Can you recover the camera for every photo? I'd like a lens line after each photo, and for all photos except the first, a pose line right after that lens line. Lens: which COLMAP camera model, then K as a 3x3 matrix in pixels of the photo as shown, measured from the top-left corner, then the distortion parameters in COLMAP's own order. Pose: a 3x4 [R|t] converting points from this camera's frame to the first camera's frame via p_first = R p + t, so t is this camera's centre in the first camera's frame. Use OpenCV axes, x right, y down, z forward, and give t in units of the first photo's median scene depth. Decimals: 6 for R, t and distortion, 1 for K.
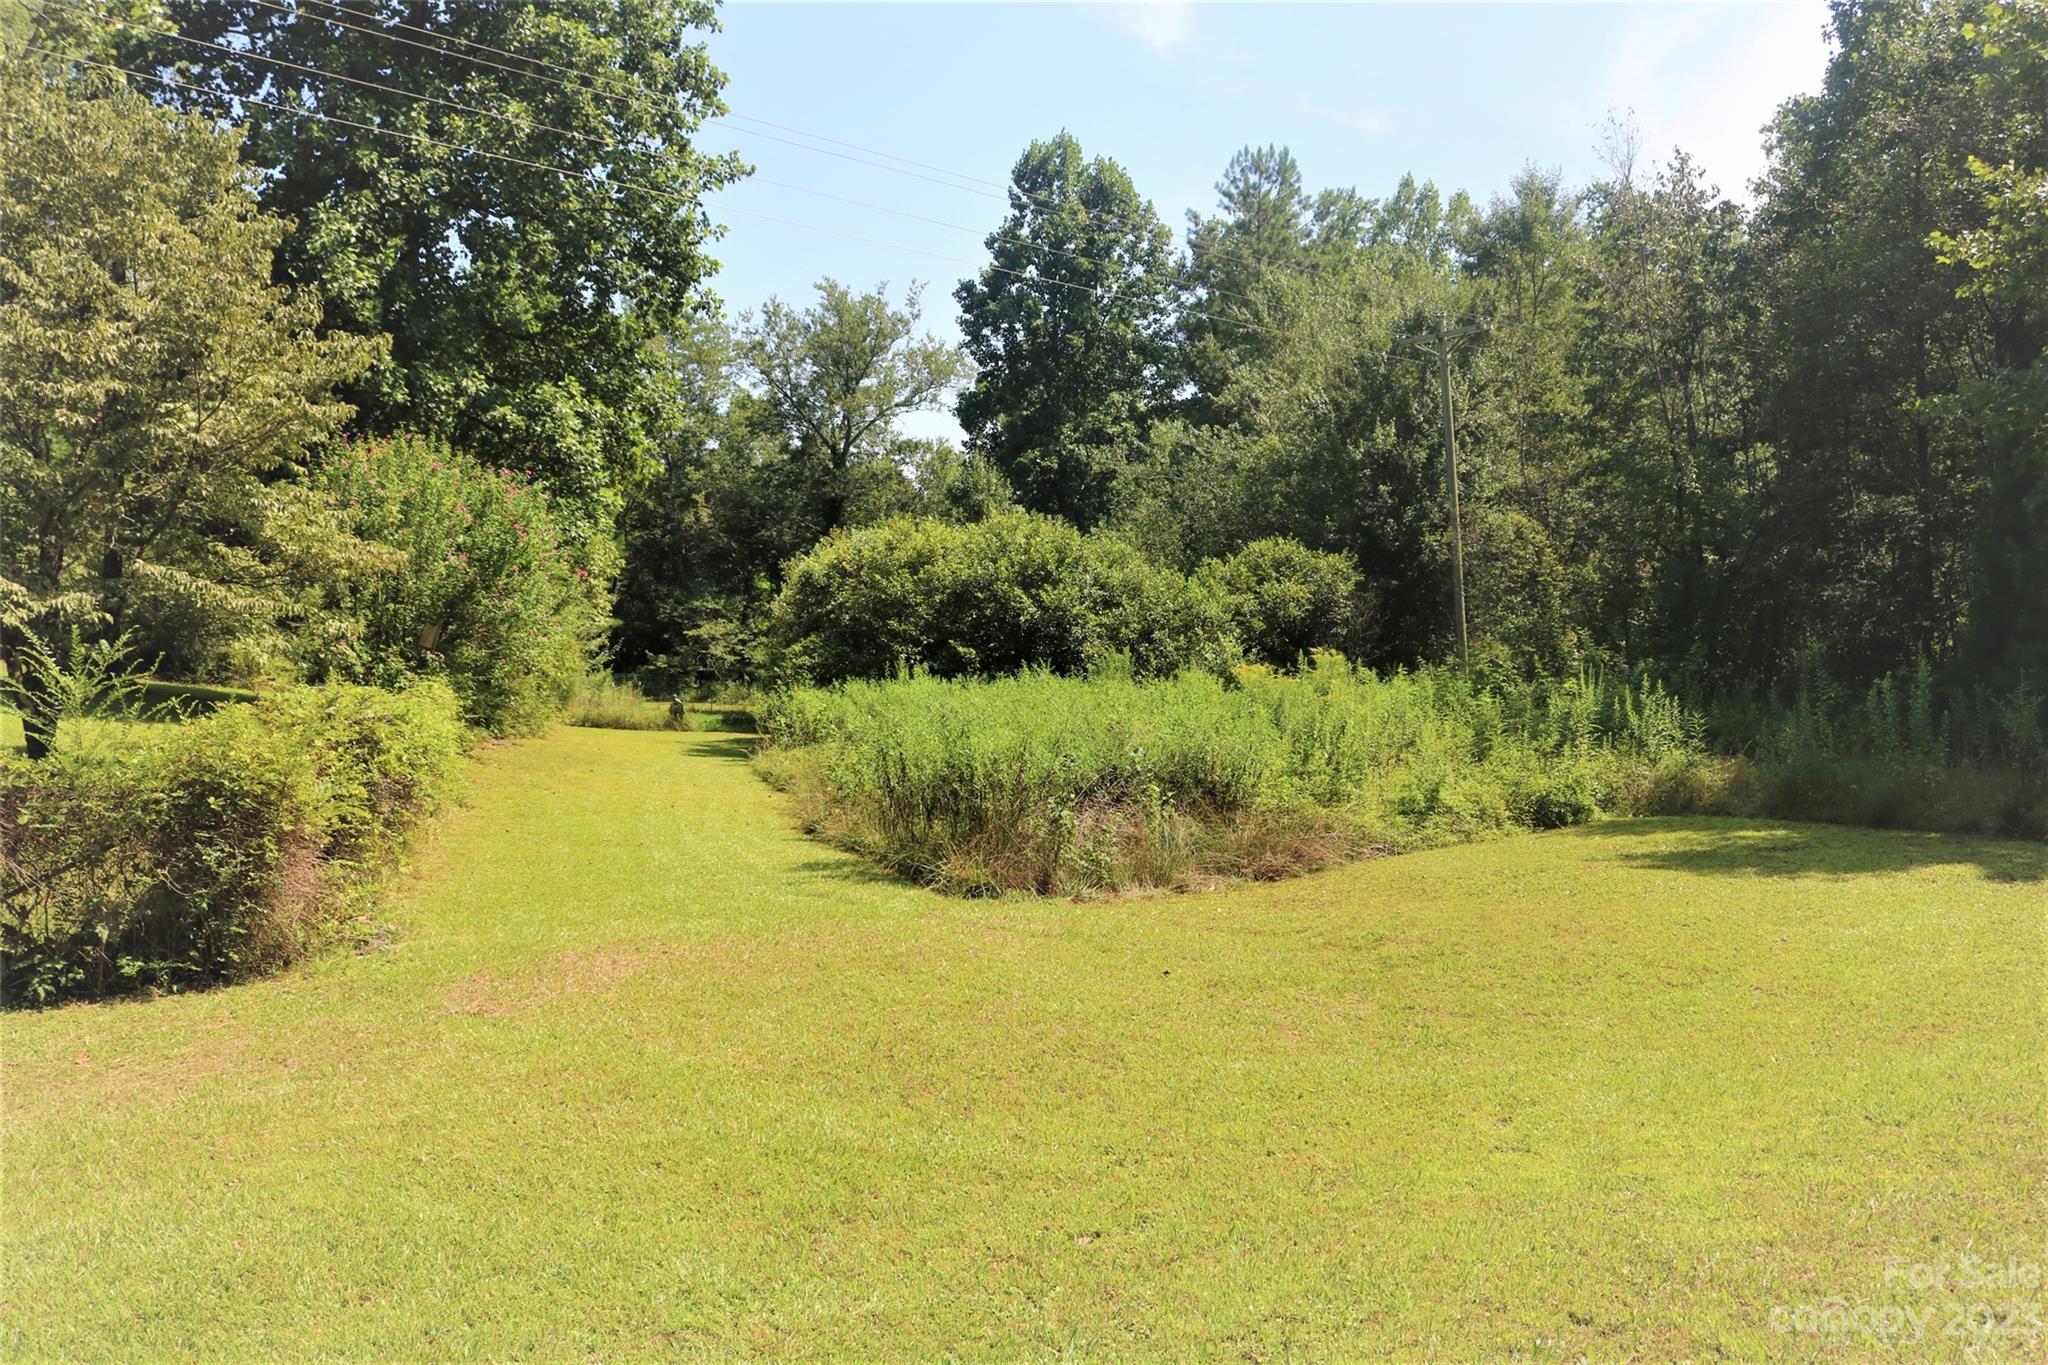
lens RADIAL K [[1704.2, 0, 1024.0], [0, 1704.2, 682.5], [0, 0, 1]] dist [-0.178272, 0.156155]
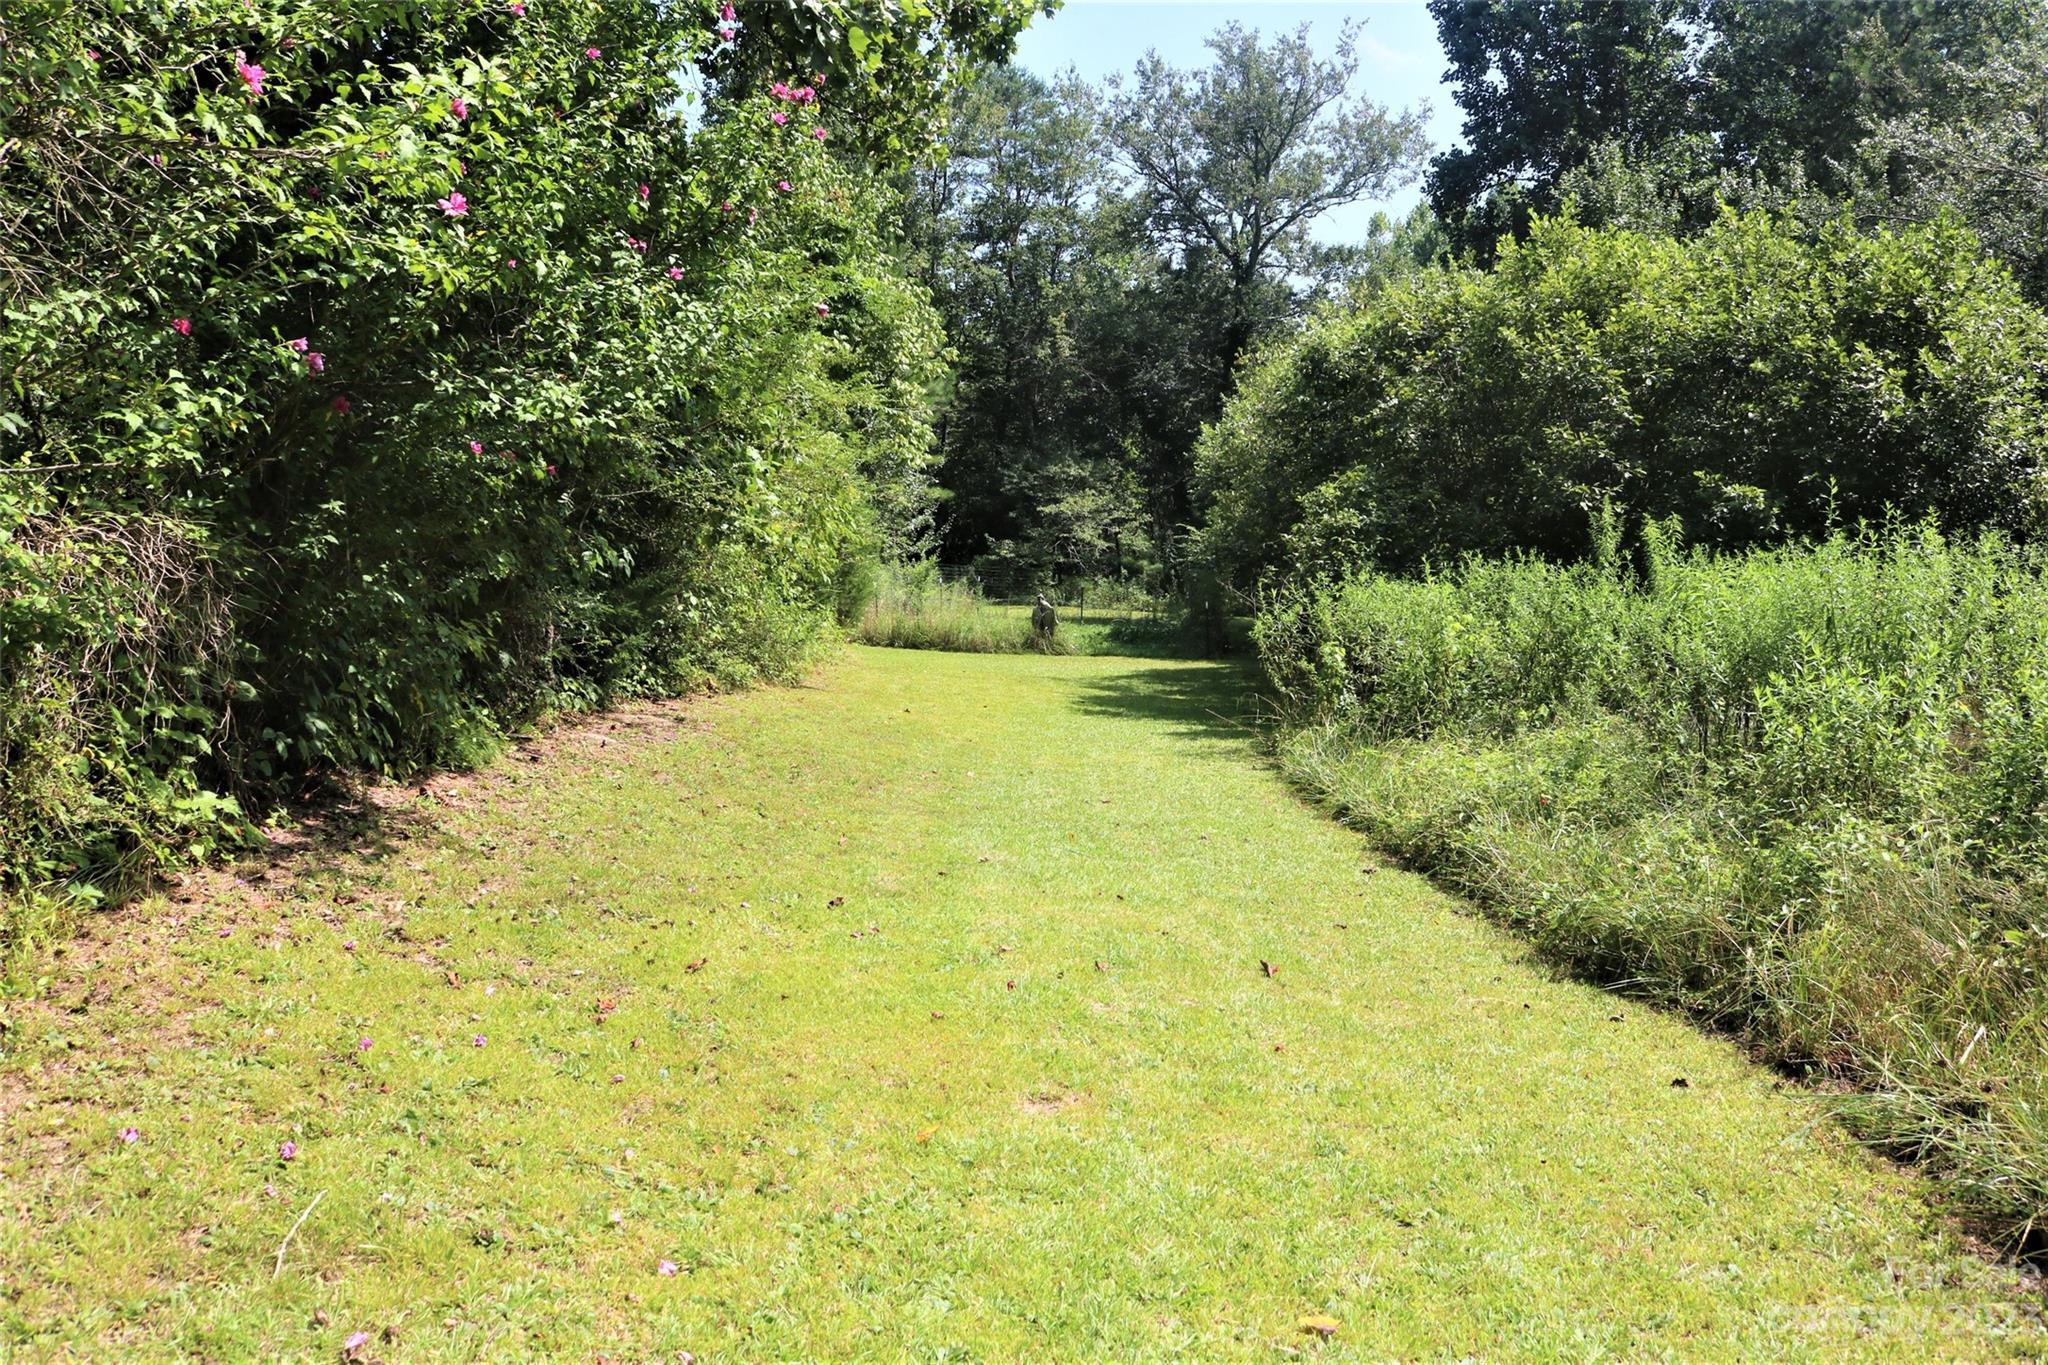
lens RADIAL K [[1704.2, 0, 1024.0], [0, 1704.2, 682.5], [0, 0, 1]] dist [-0.178272, 0.156155]
pose [[0.981687, 0.007657, -0.190349, -0.068275], [0.003339, 0.998347, 0.057381, 0.002689], [0.190474, -0.056966, 0.980038, 0.284769]]
